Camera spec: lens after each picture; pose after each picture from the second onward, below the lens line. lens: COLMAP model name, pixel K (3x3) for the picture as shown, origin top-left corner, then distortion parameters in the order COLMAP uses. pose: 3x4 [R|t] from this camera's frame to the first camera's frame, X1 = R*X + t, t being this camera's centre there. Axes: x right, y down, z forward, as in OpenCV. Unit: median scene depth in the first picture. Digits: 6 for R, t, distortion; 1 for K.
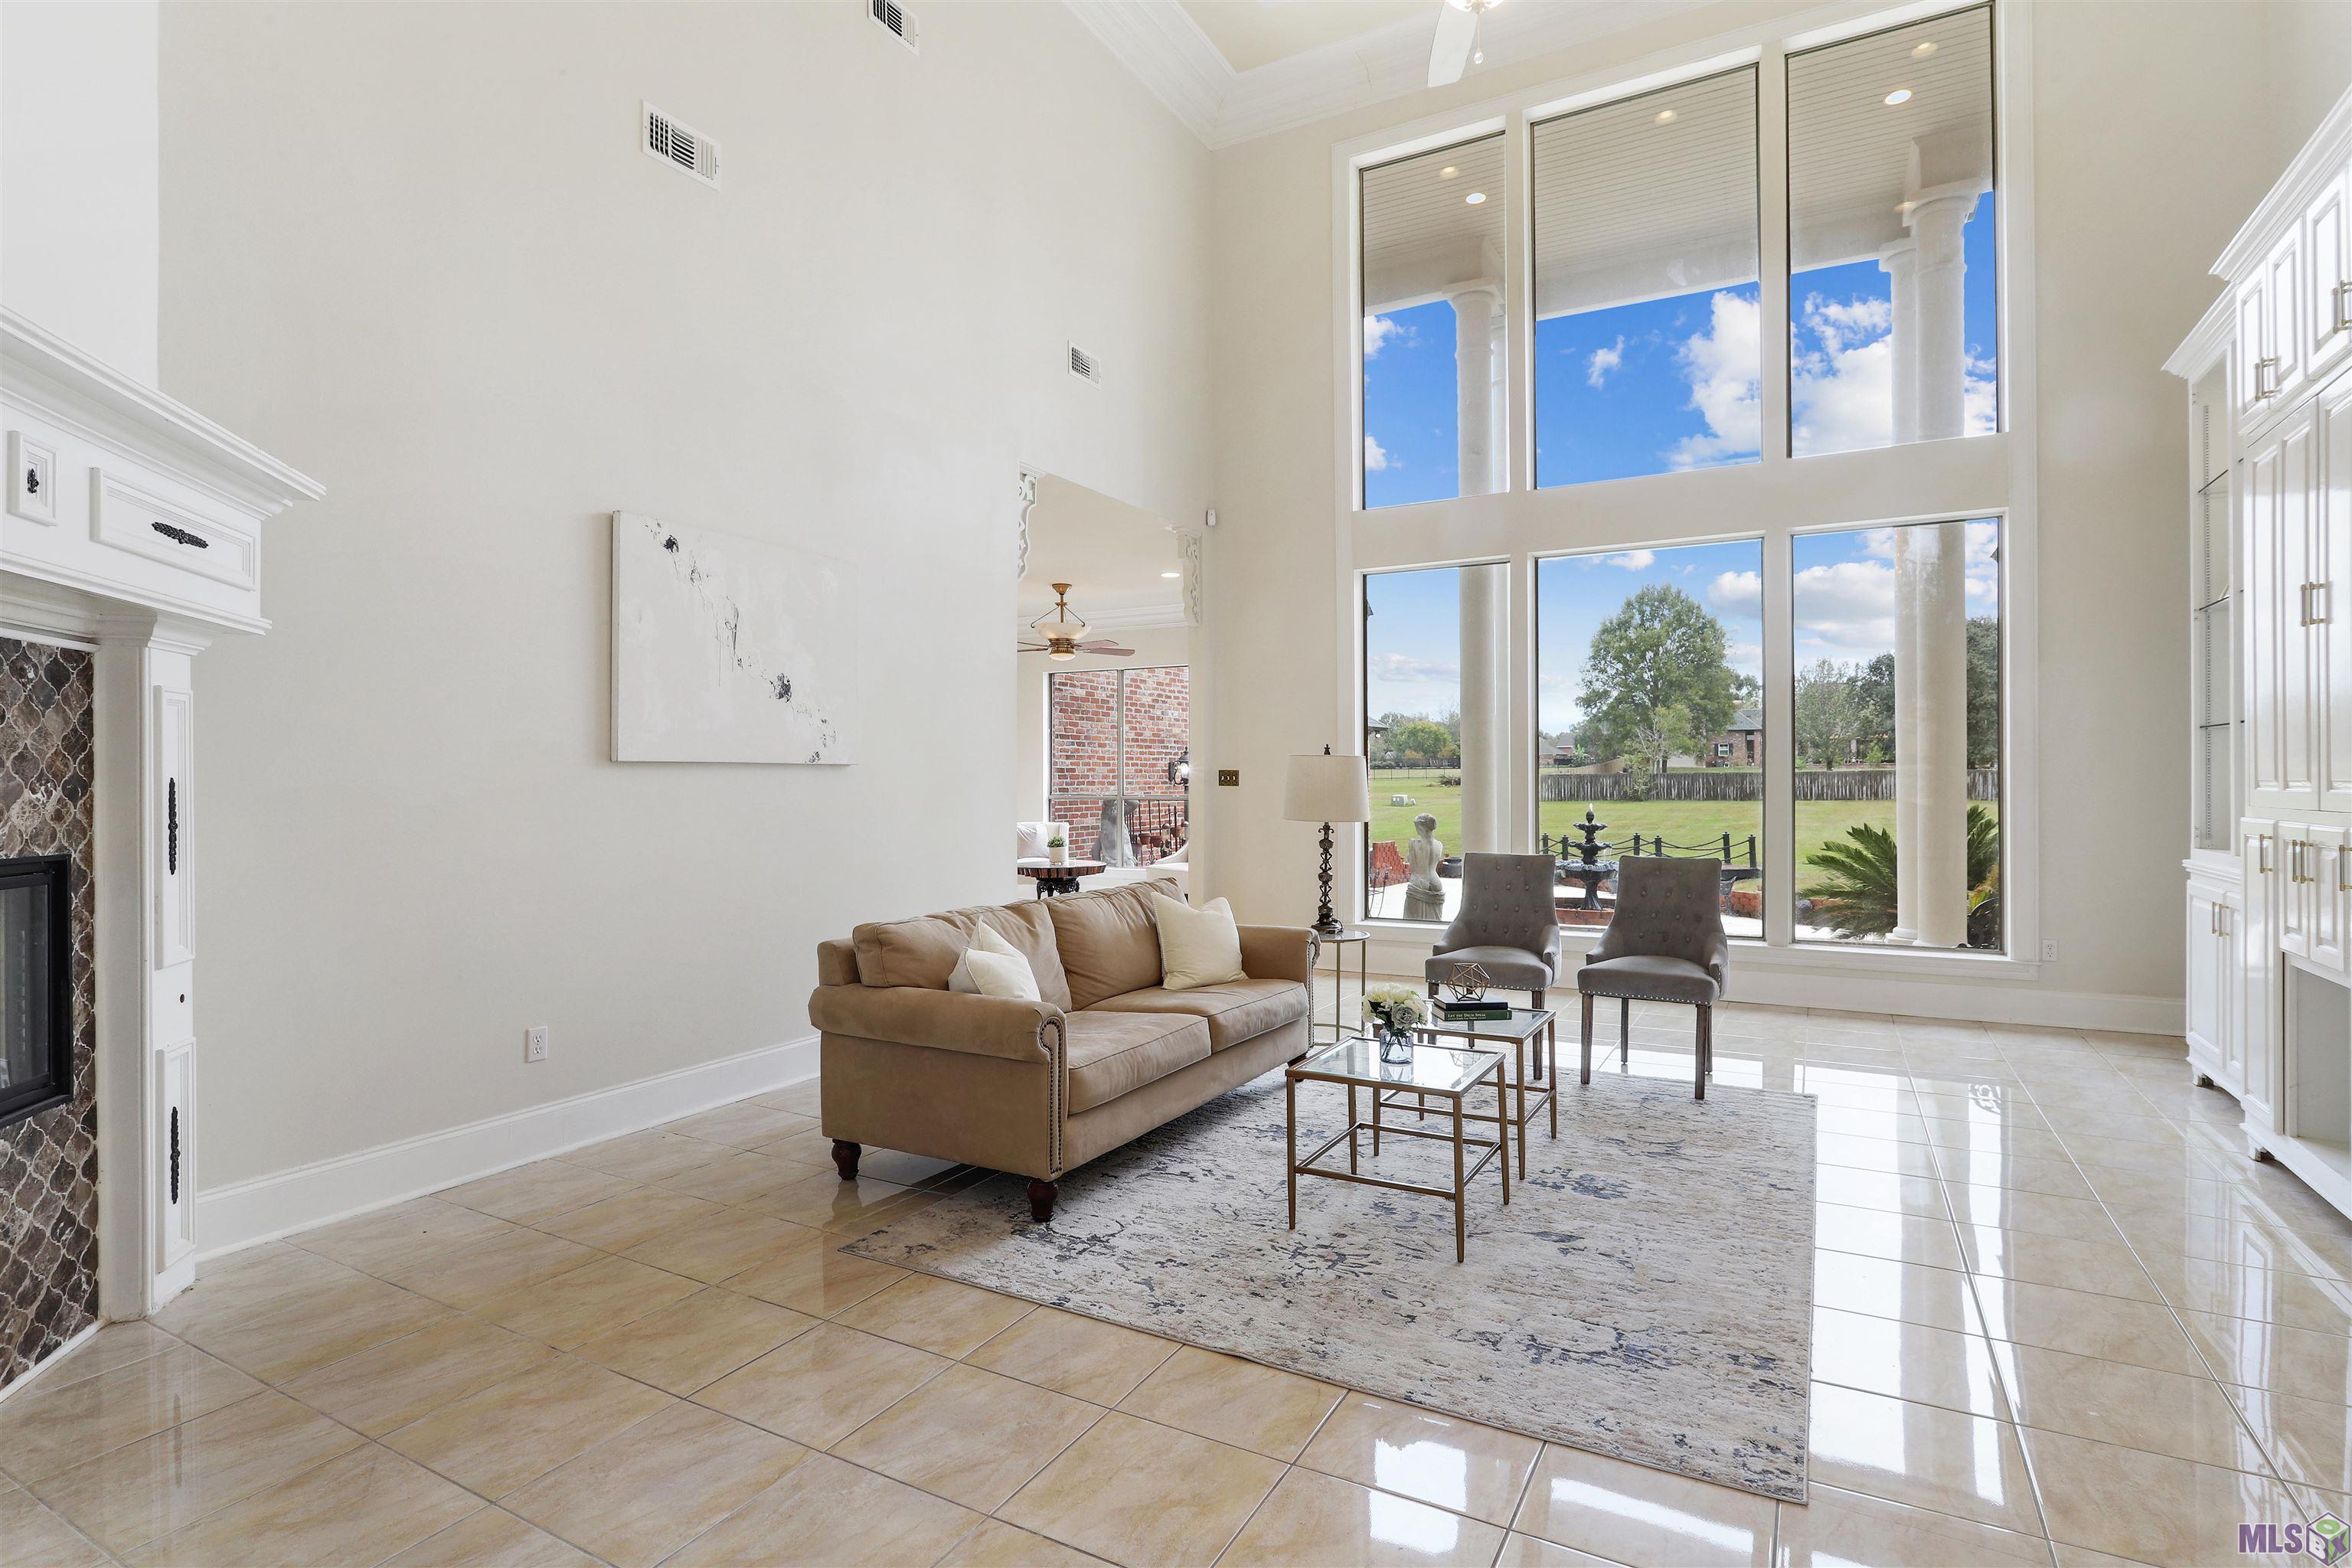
lens RADIAL K [[1160.8, 0, 1168.1], [0, 1160.8, 764.5], [0, 0, 1]] dist [-0.010756, 0.000415]
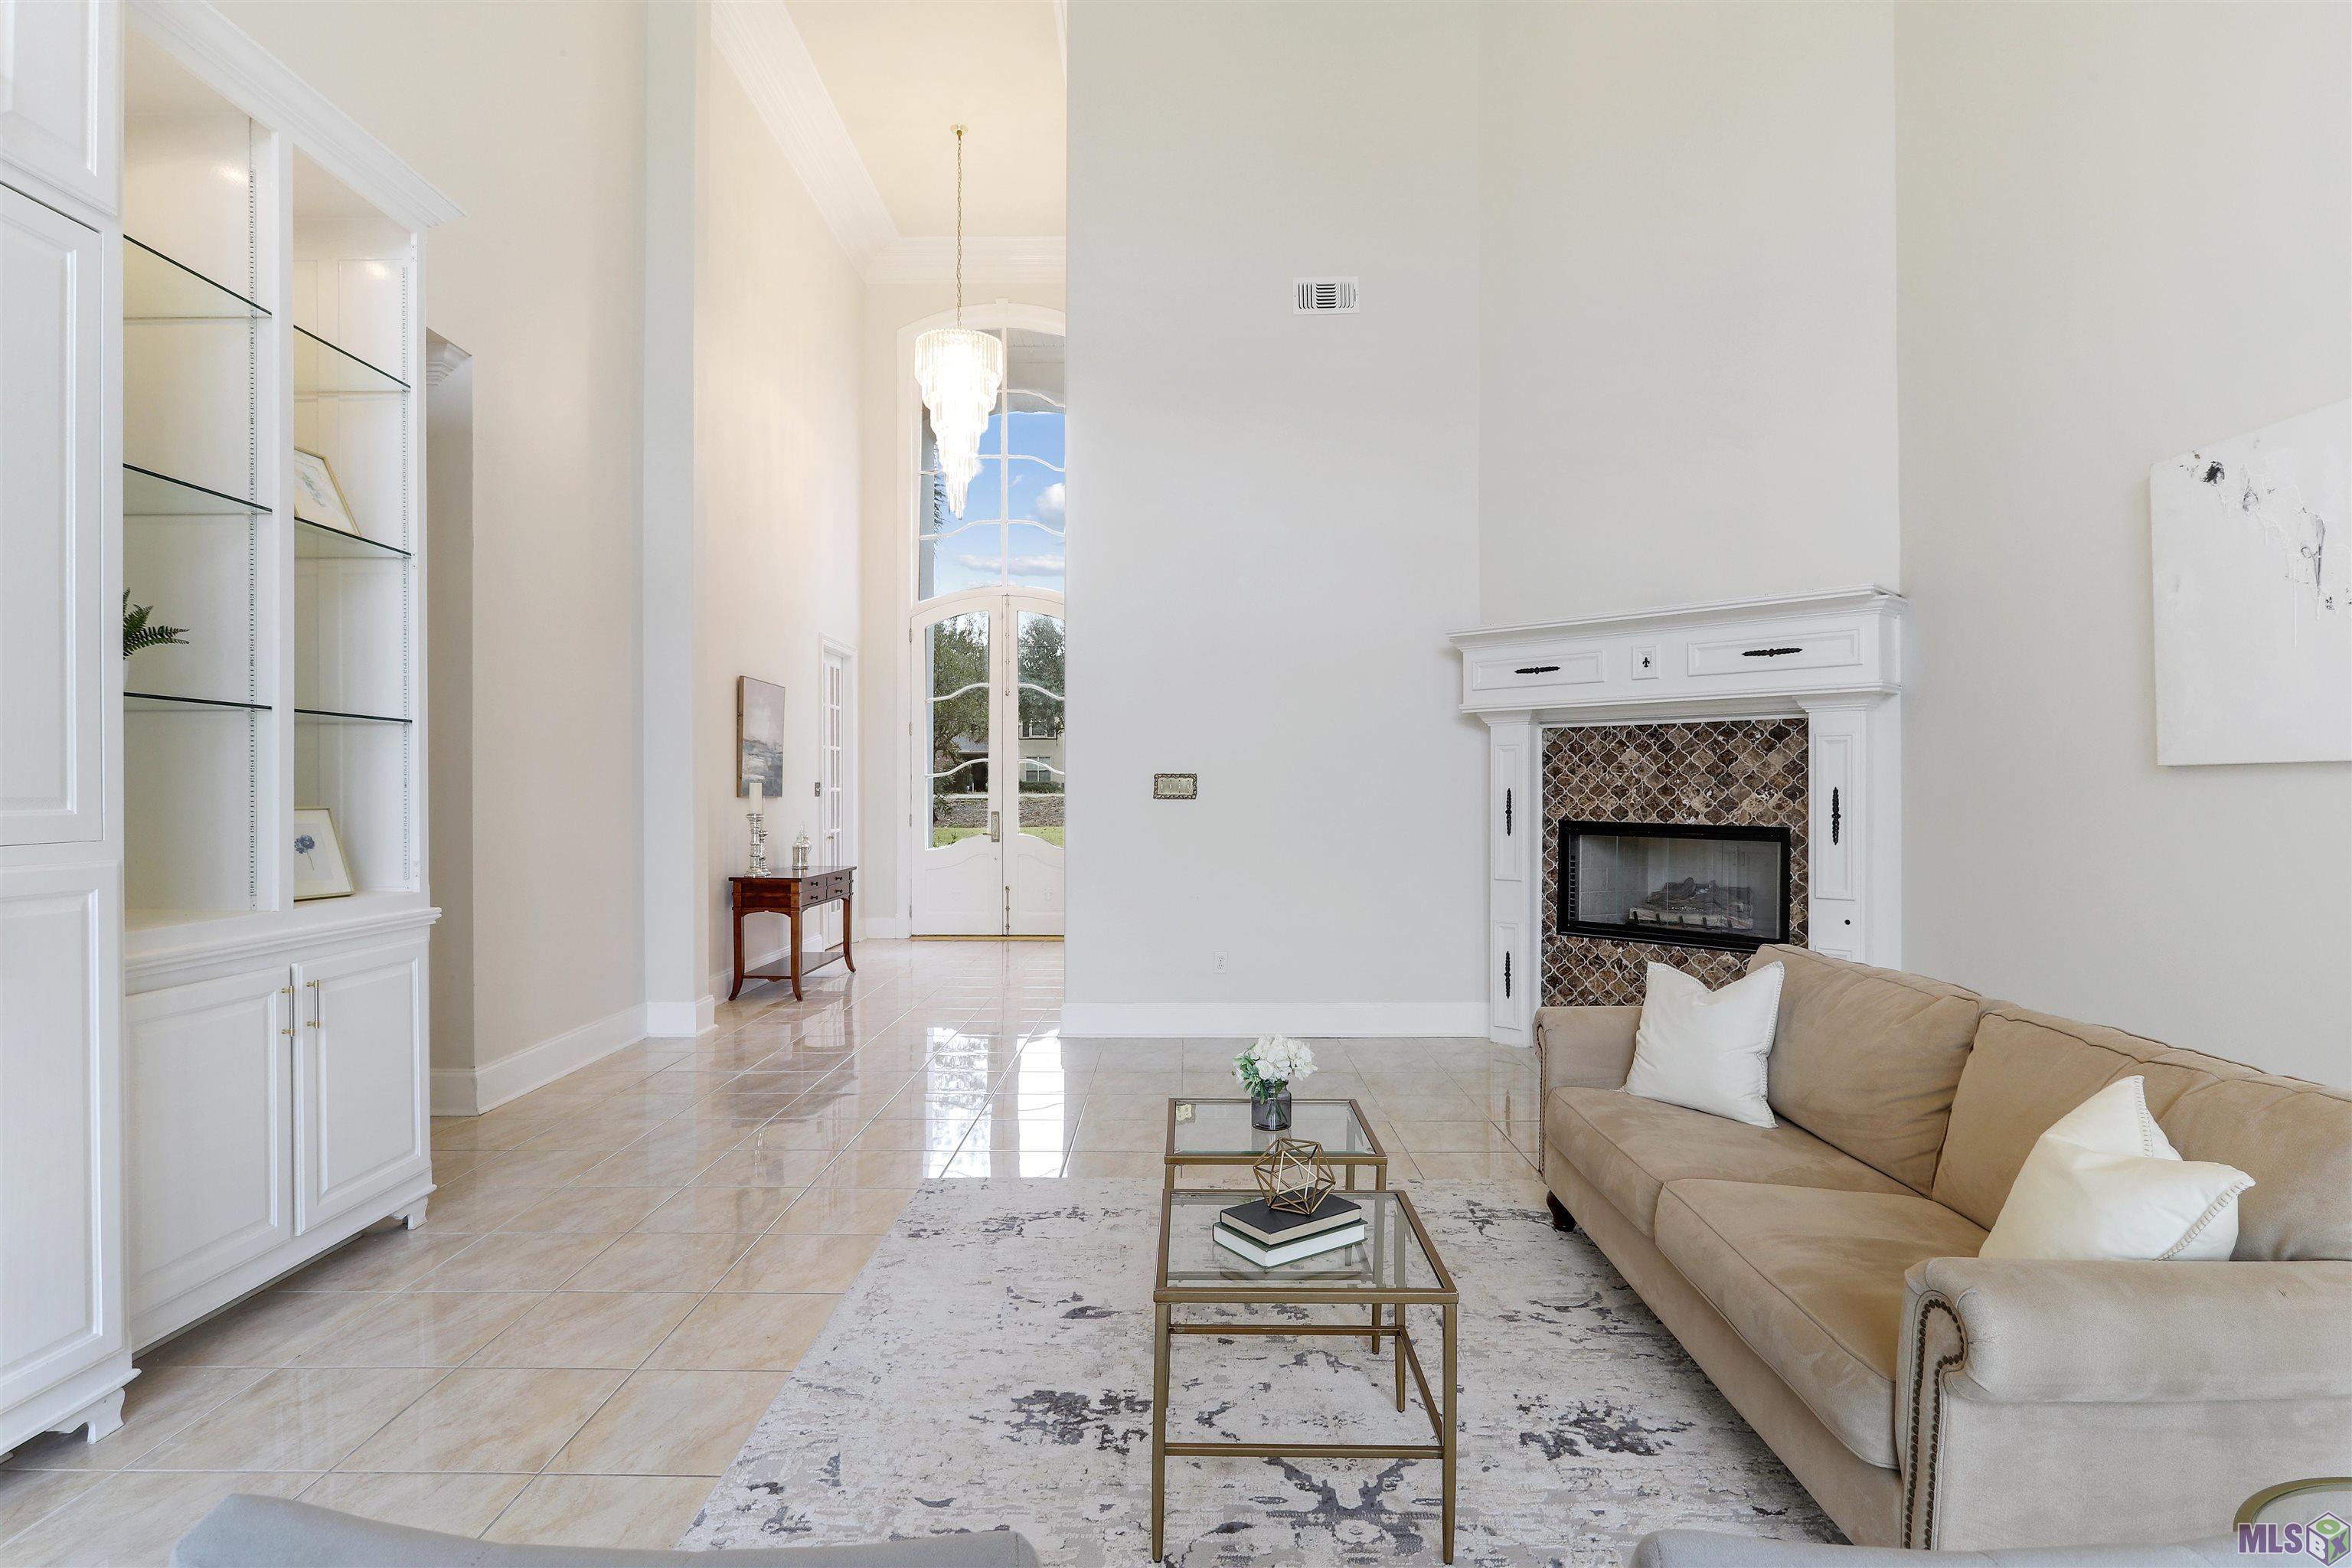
lens RADIAL K [[1160.8, 0, 1168.1], [0, 1160.8, 764.5], [0, 0, 1]] dist [-0.010756, 0.000415]
pose [[-0.875883, -0.009382, -0.482431, 0.834199], [0.006135, 0.999514, -0.030576, 0.025832], [0.482484, -0.029741, -0.875400, 2.126425]]
